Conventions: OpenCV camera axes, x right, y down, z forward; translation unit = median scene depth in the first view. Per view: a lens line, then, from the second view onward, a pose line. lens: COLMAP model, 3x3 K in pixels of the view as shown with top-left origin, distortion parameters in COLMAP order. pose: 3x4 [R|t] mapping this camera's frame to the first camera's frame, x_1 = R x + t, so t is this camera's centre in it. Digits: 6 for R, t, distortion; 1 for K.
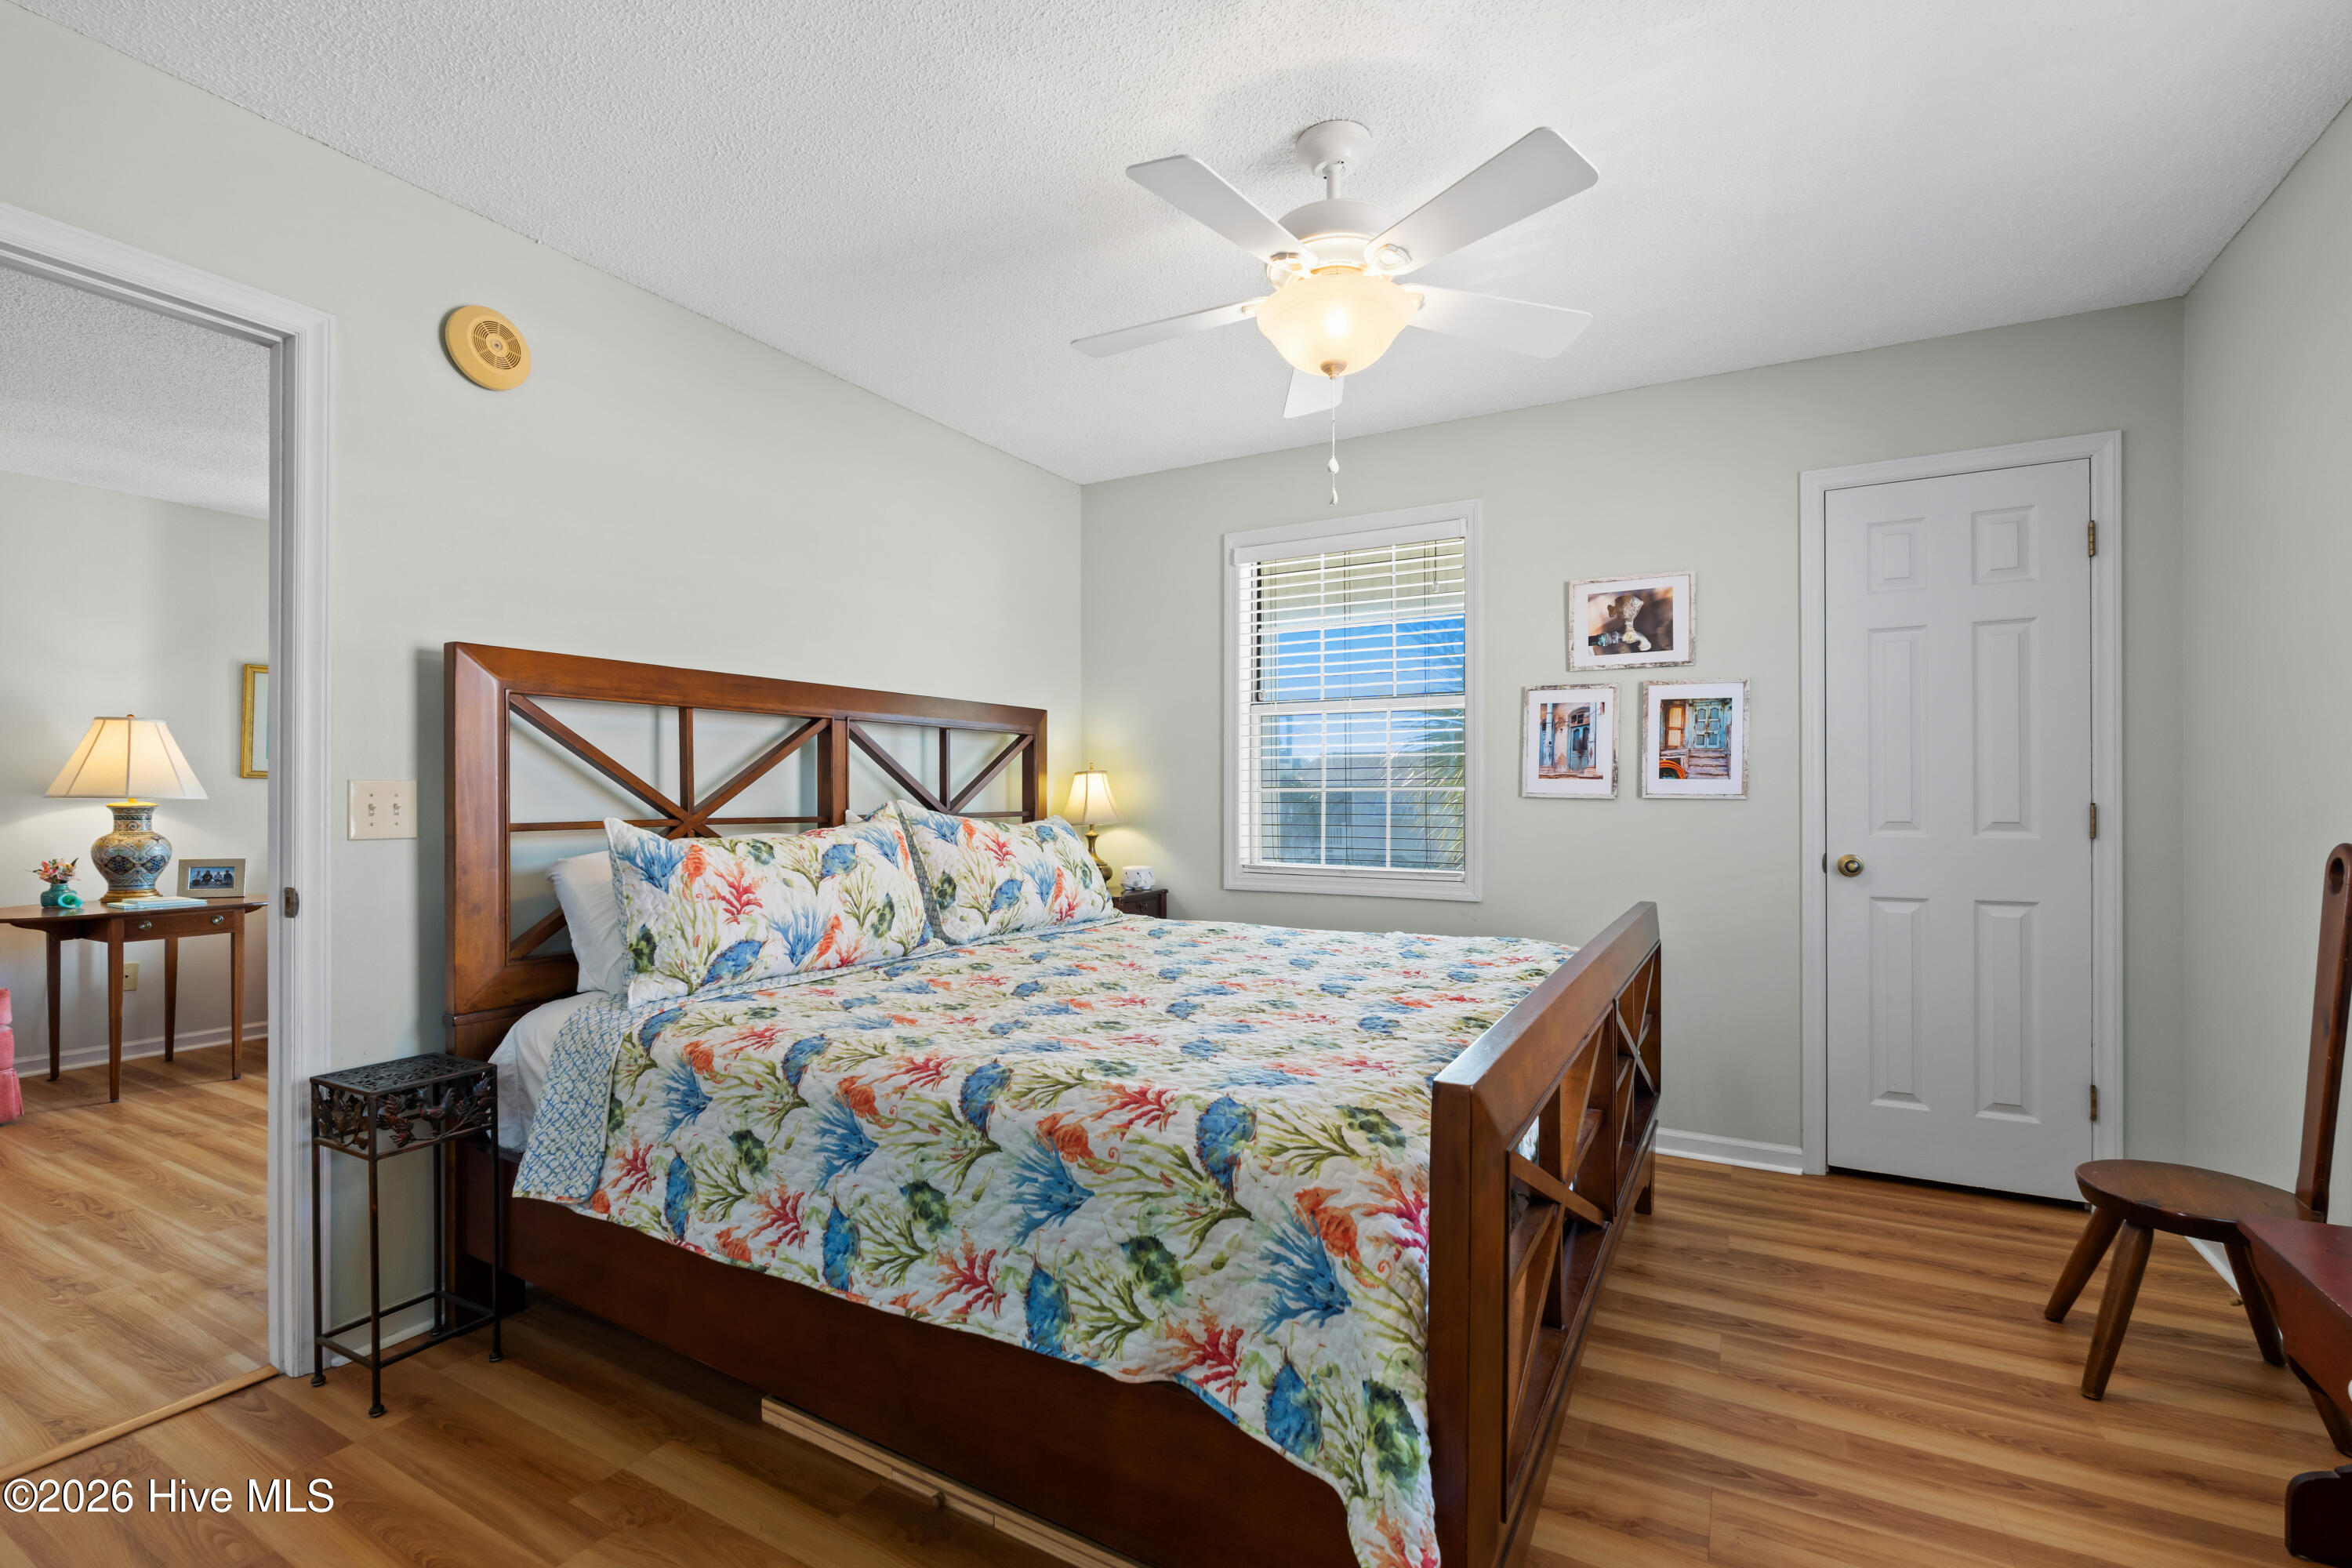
lens RADIAL K [[1043.5, 0, 1176.0], [0, 1043.5, 784.0], [0, 0, 1]] dist [-0.009724, 0.000170]
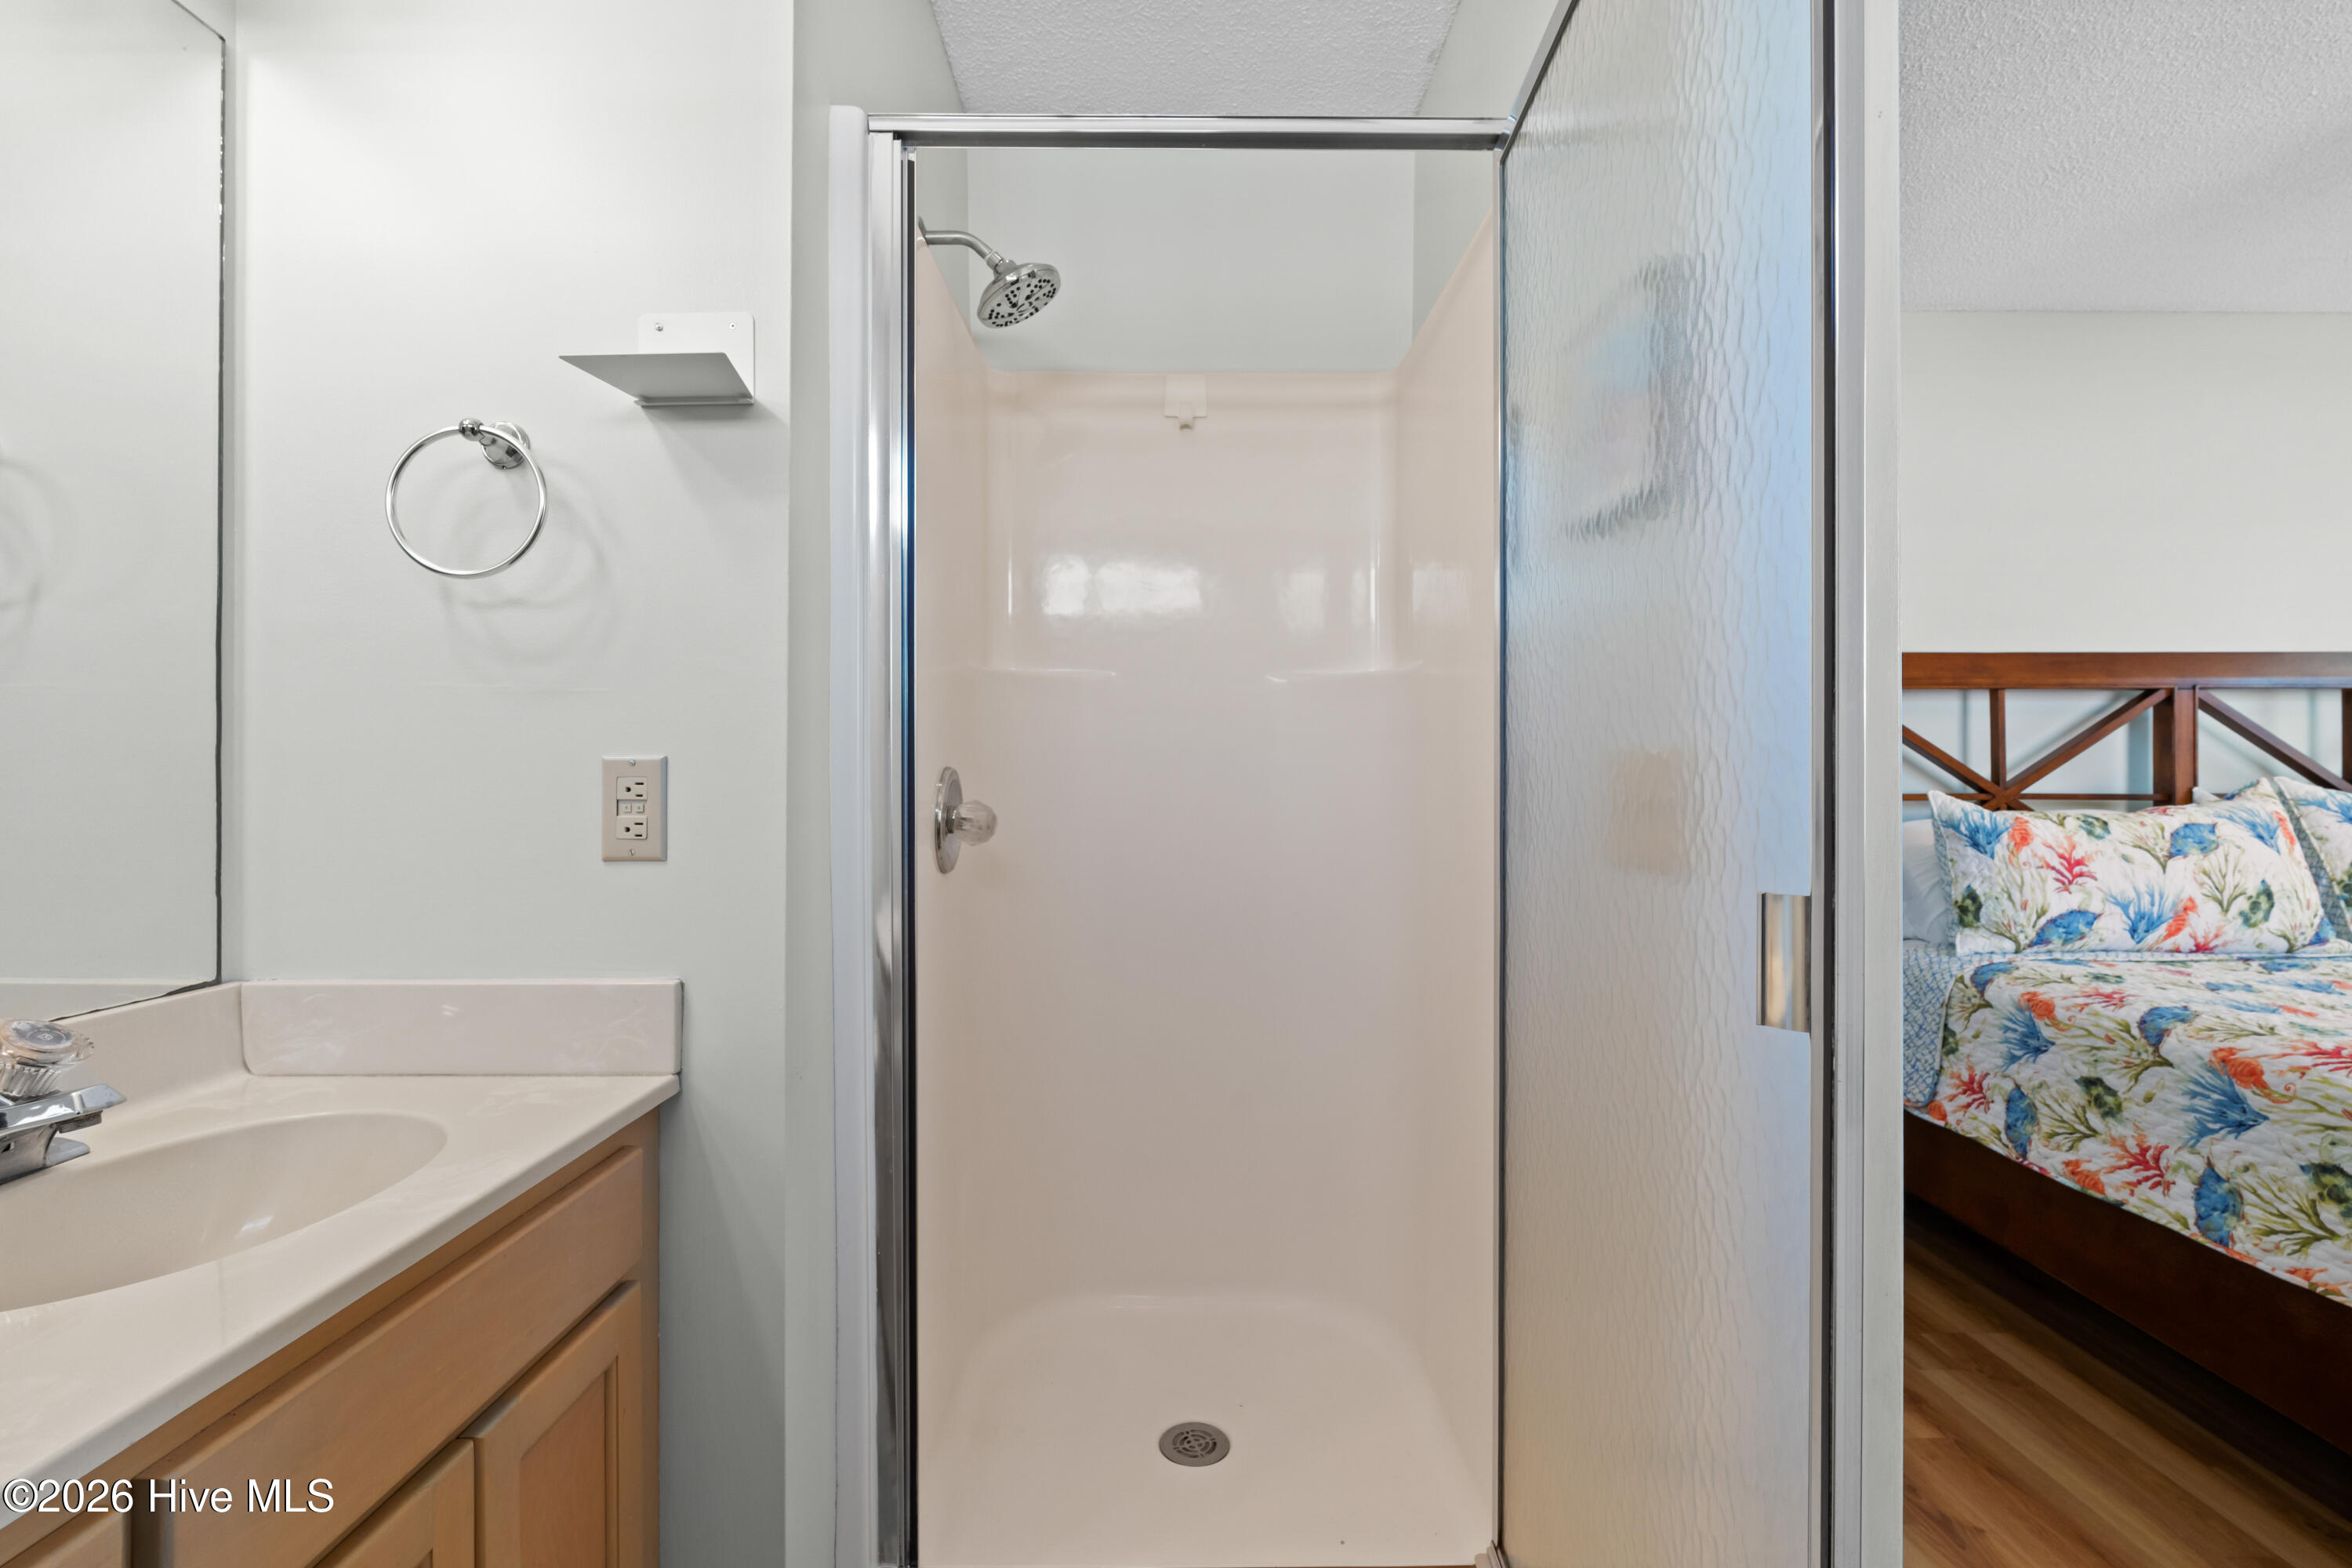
lens RADIAL K [[1048.5, 0, 1177.9], [0, 1048.5, 776.3], [0, 0, 1]] dist [-0.000065, -0.000707]
pose [[0.496688, 0.005142, -0.867914, 0.056775], [0.008288, 0.999909, 0.010667, -0.003207], [0.867889, -0.012491, 0.496600, -0.346977]]
